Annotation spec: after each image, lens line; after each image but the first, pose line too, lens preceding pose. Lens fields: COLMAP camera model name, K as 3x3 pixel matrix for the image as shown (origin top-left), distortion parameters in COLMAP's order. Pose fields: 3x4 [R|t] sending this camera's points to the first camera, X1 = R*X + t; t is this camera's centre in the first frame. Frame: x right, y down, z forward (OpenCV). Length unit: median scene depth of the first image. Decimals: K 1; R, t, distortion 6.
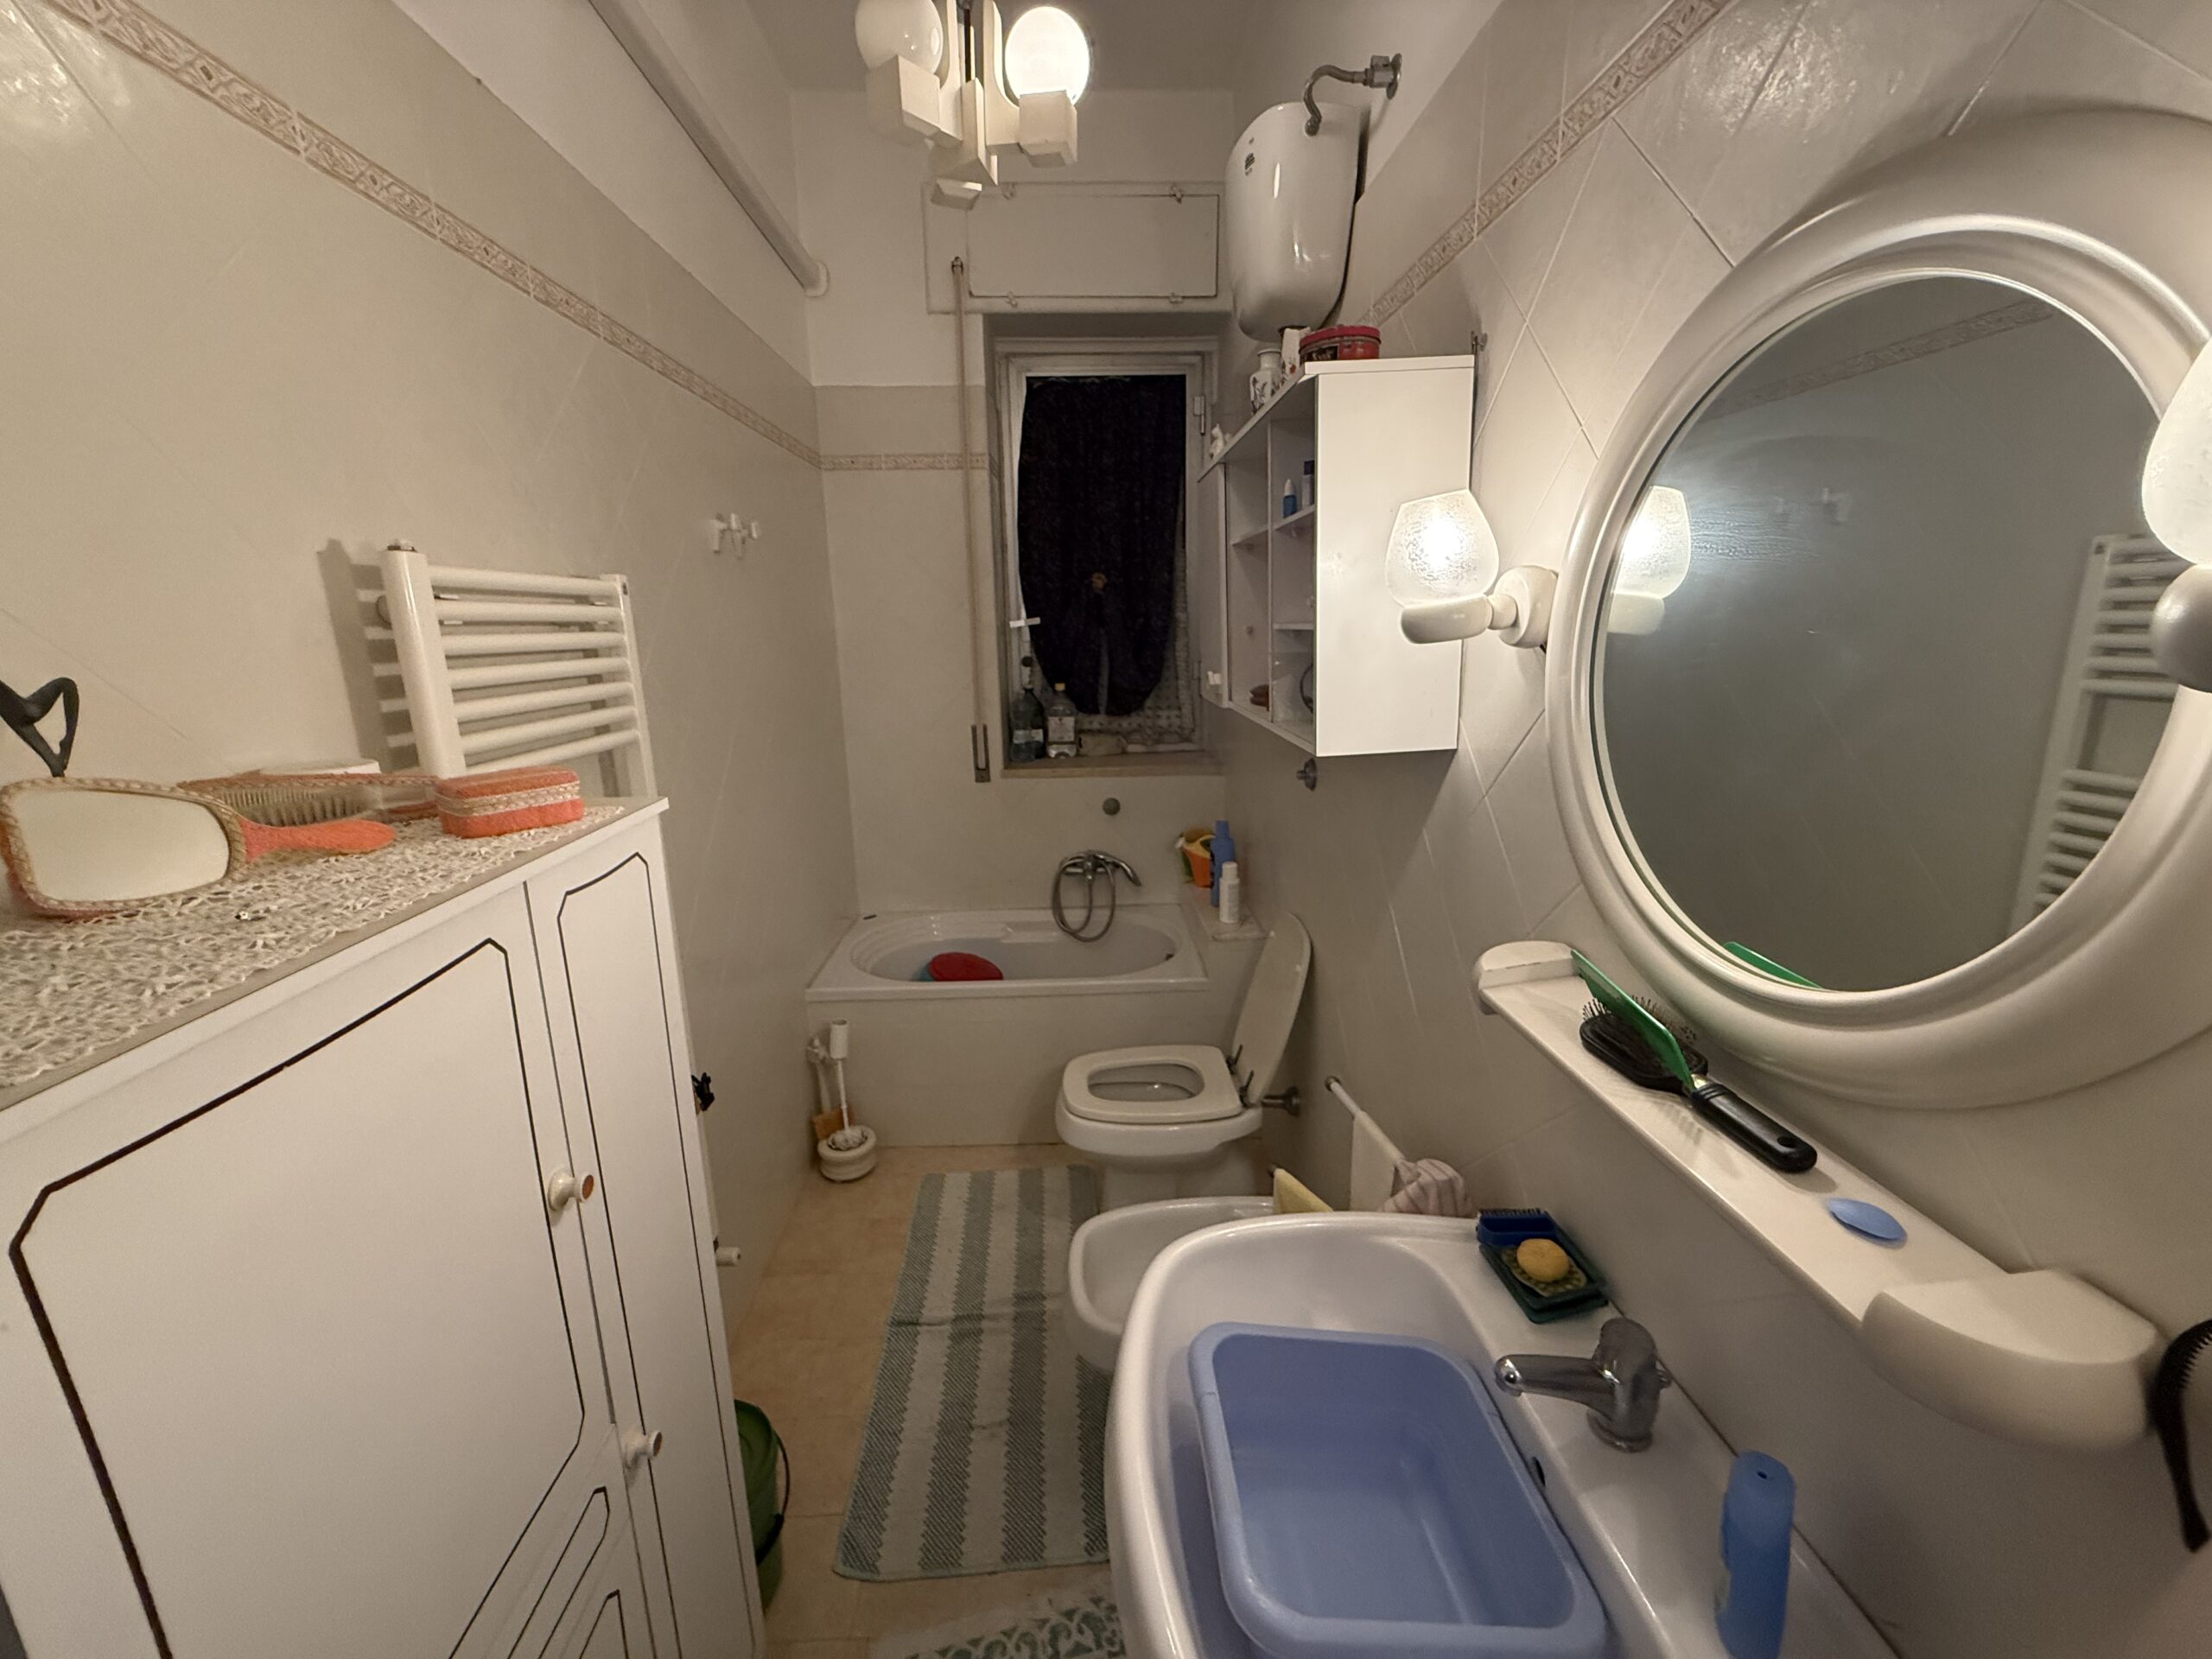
lens RADIAL K [[882.7, 0, 1101.8], [0, 882.7, 827.9], [0, 0, 1]] dist [-0.000426, 0.000293]
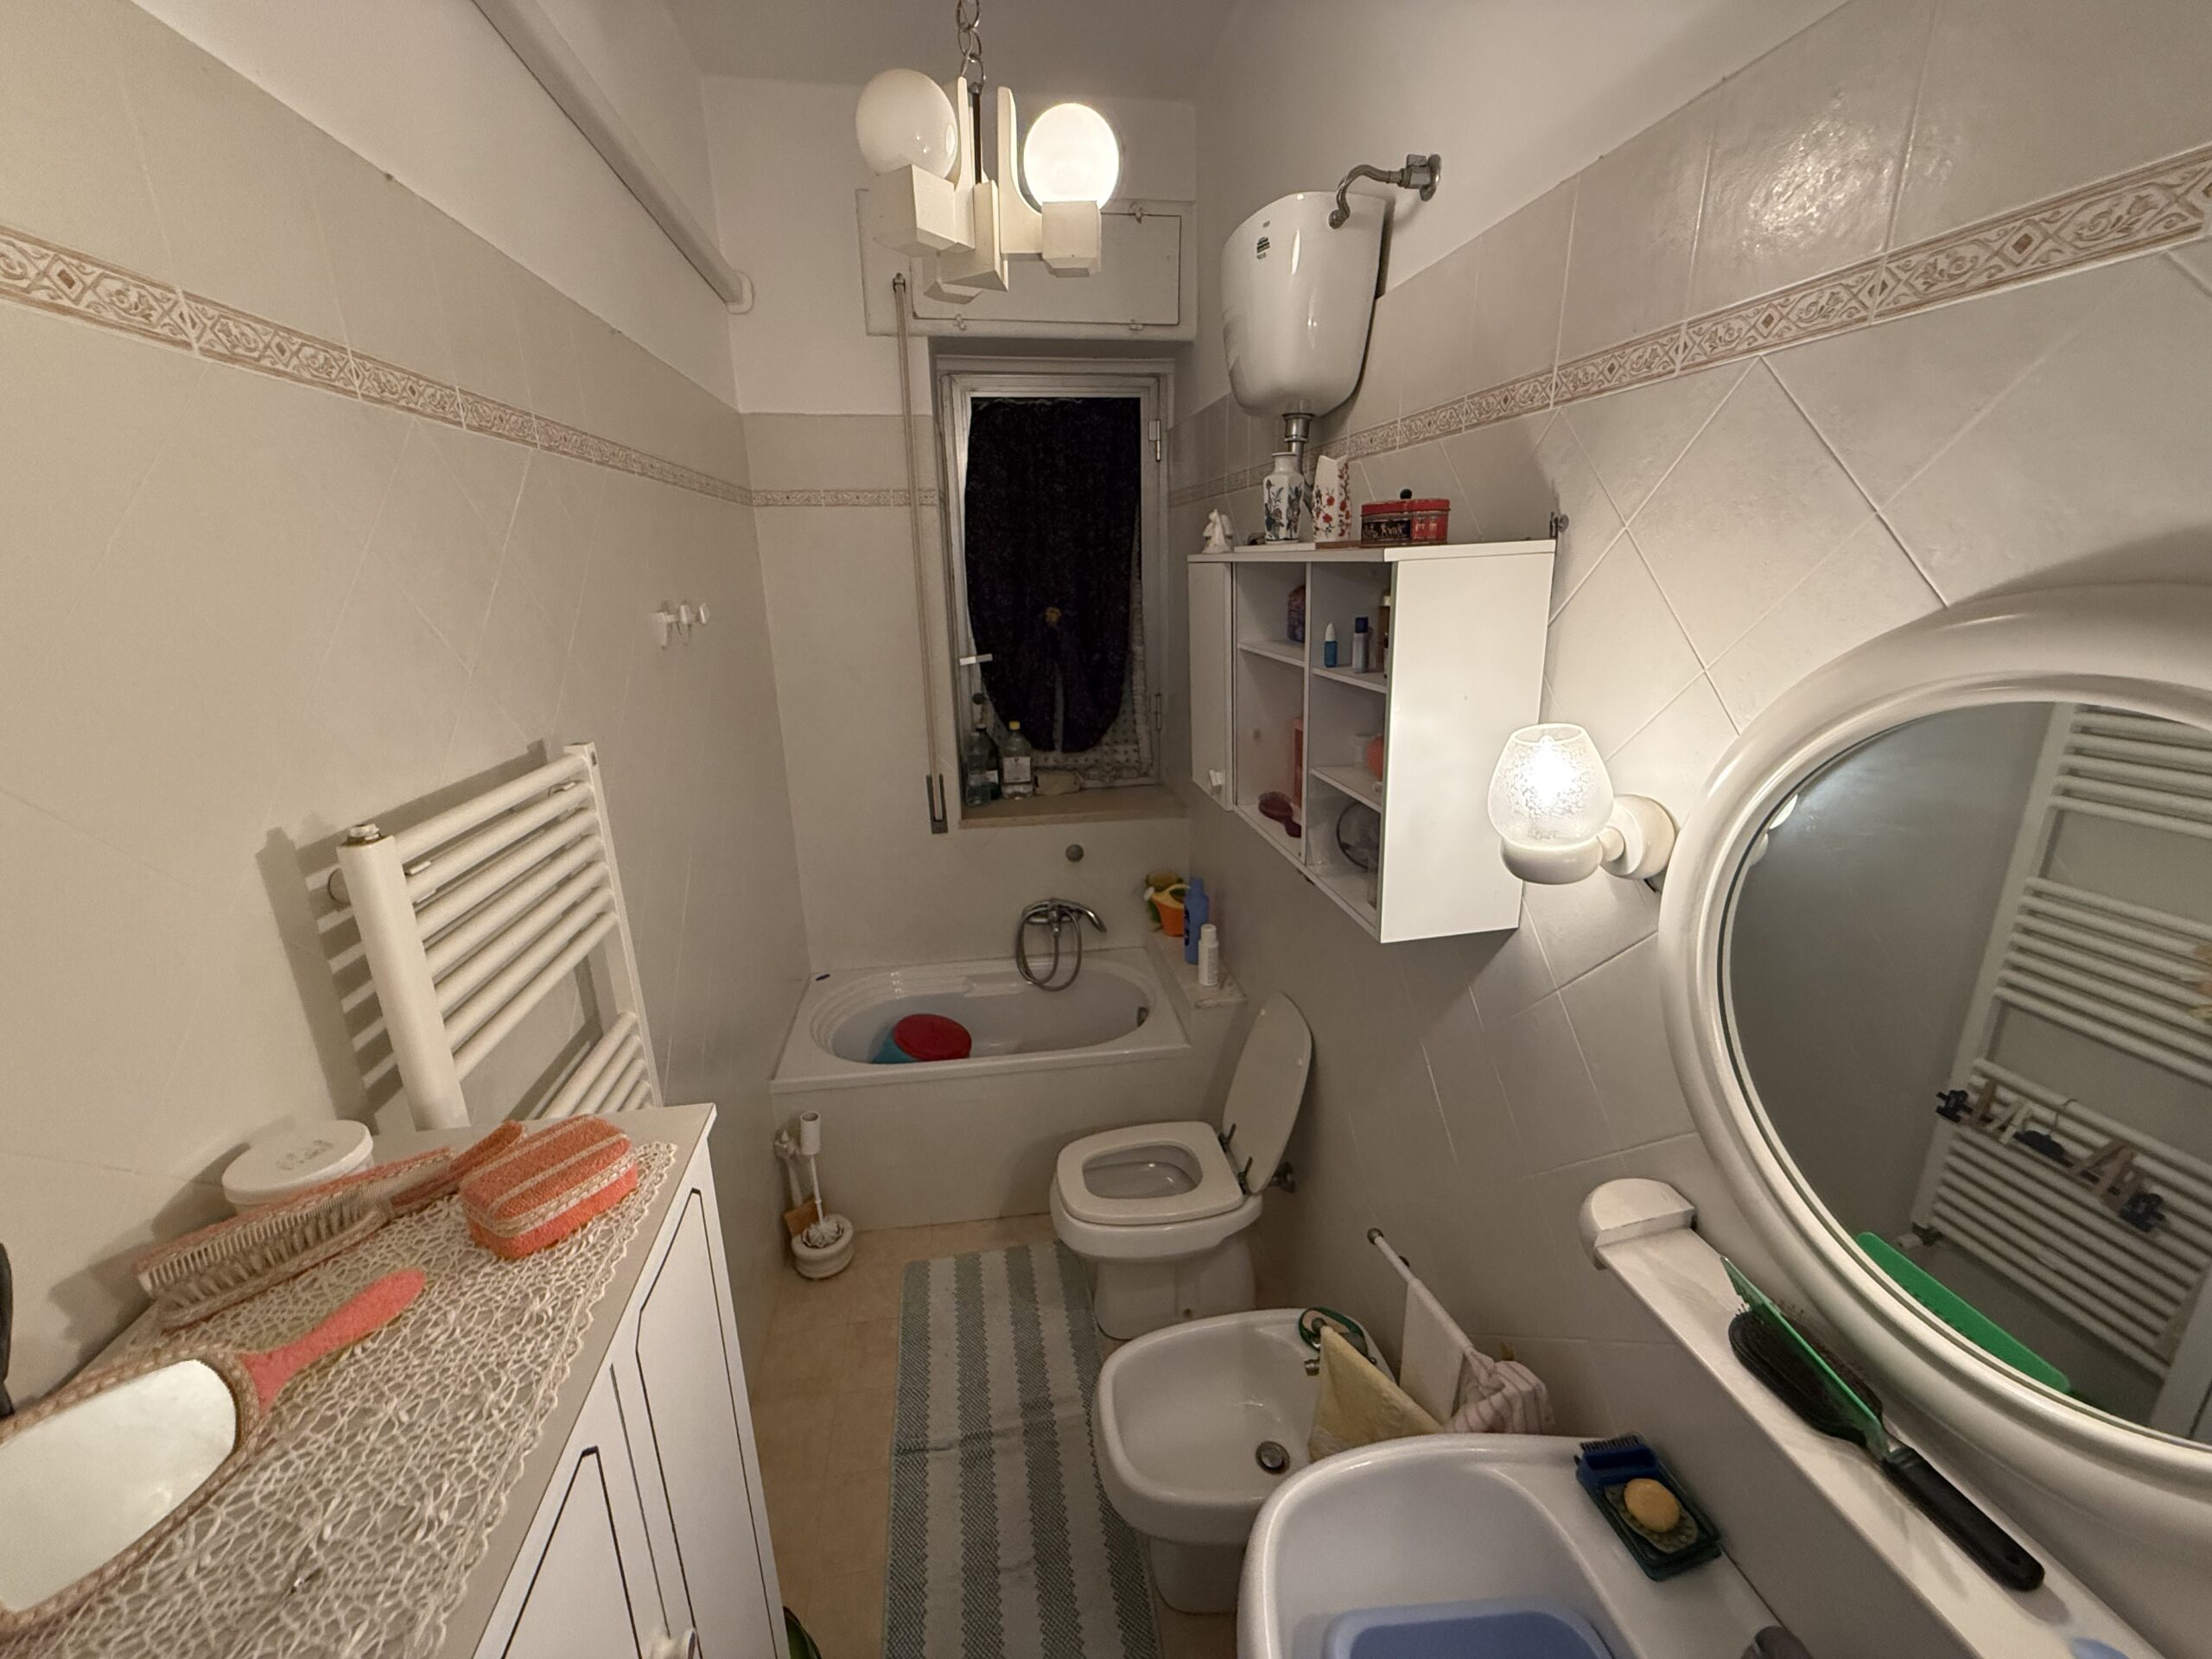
lens RADIAL K [[882.7, 0, 1101.8], [0, 882.7, 827.9], [0, 0, 1]] dist [-0.000426, 0.000293]
pose [[0.993786, -0.031933, 0.106632, -0.072934], [0.025868, 0.997994, 0.057787, -0.126362], [-0.108263, -0.054670, 0.992618, 0.042380]]
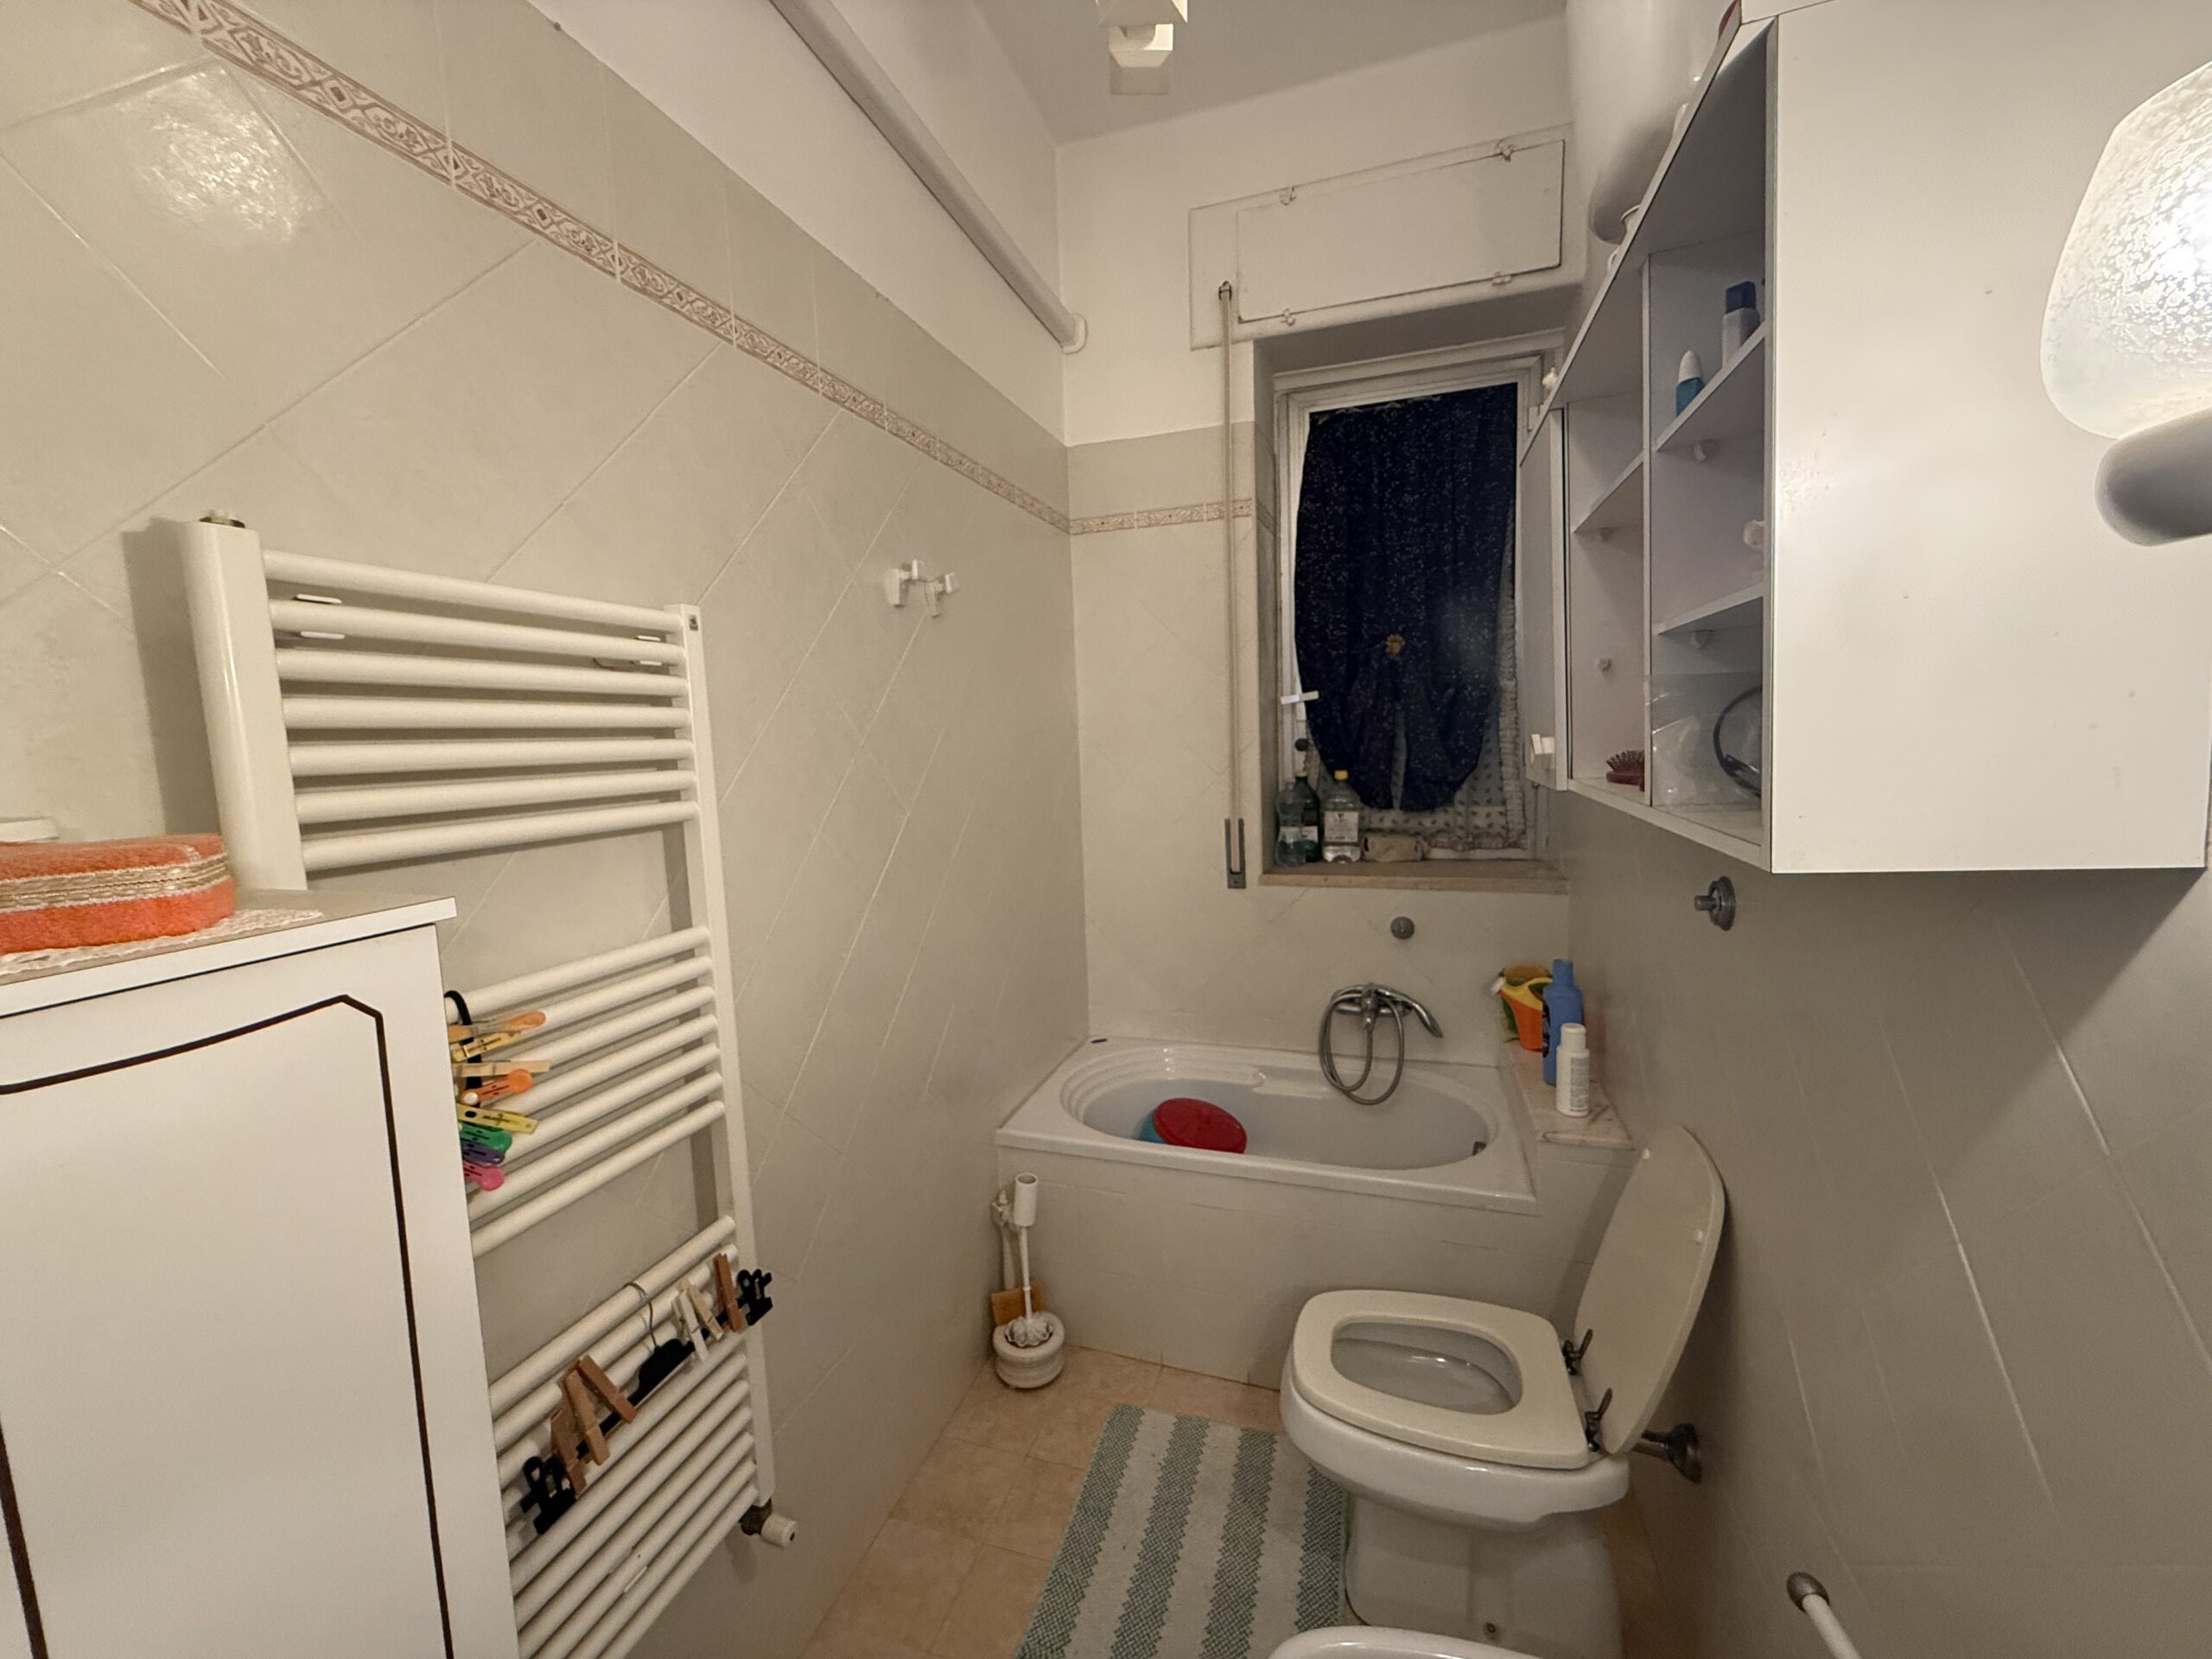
lens RADIAL K [[882.7, 0, 1101.8], [0, 882.7, 827.9], [0, 0, 1]] dist [-0.000426, 0.000293]
pose [[0.936258, 0.022356, -0.350602, 0.039264], [-0.062668, 0.992595, -0.104057, -0.017002], [0.345680, 0.119396, 0.930726, 0.220748]]
